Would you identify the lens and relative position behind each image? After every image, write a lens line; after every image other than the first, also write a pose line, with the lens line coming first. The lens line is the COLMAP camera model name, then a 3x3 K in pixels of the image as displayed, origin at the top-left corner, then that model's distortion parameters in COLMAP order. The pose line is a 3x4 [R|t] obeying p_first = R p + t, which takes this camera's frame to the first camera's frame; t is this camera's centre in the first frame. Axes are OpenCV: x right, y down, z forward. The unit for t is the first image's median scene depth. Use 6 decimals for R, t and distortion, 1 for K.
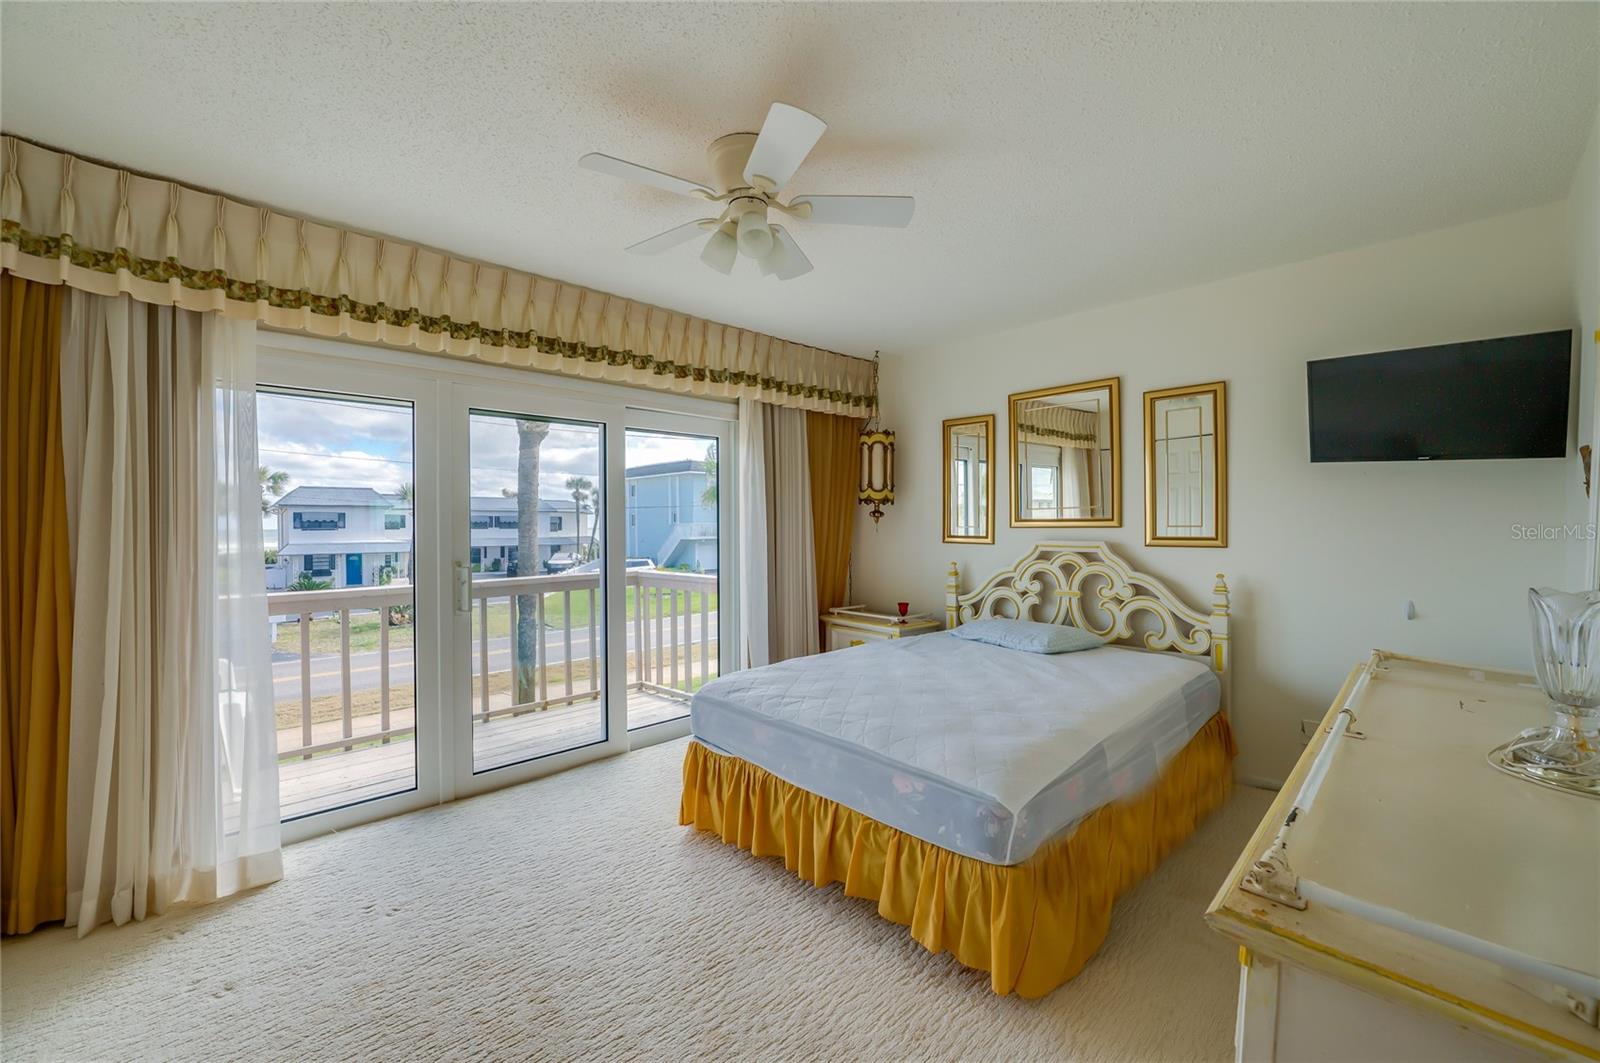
lens RADIAL K [[661.4, 0, 791.6], [0, 661.4, 525.5], [0, 0, 1]] dist [-0.006938, -0.000279]
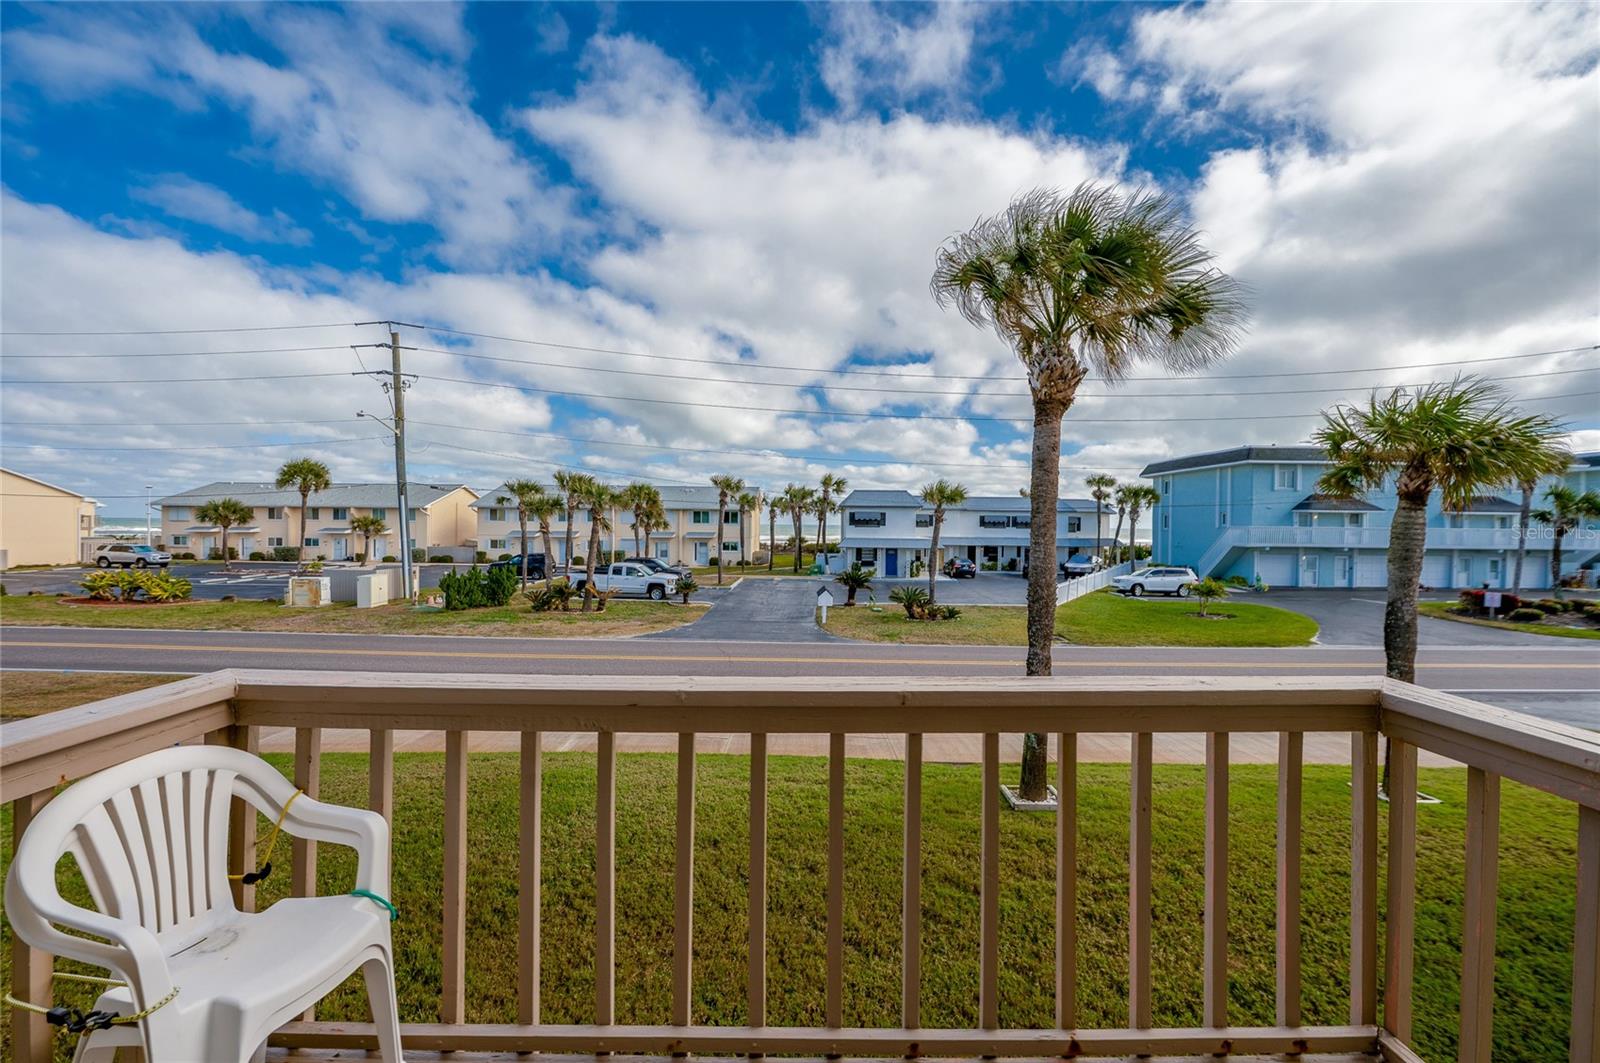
lens RADIAL K [[634.0, 0, 800.0], [0, 634.0, 531.5], [0, 0, 1]] dist [-0.001670, -0.000072]
pose [[0.732490, 0.022182, -0.680416, -0.037102], [-0.015160, 0.999753, 0.016273, -0.001373], [0.680609, -0.001605, 0.732645, 0.094444]]
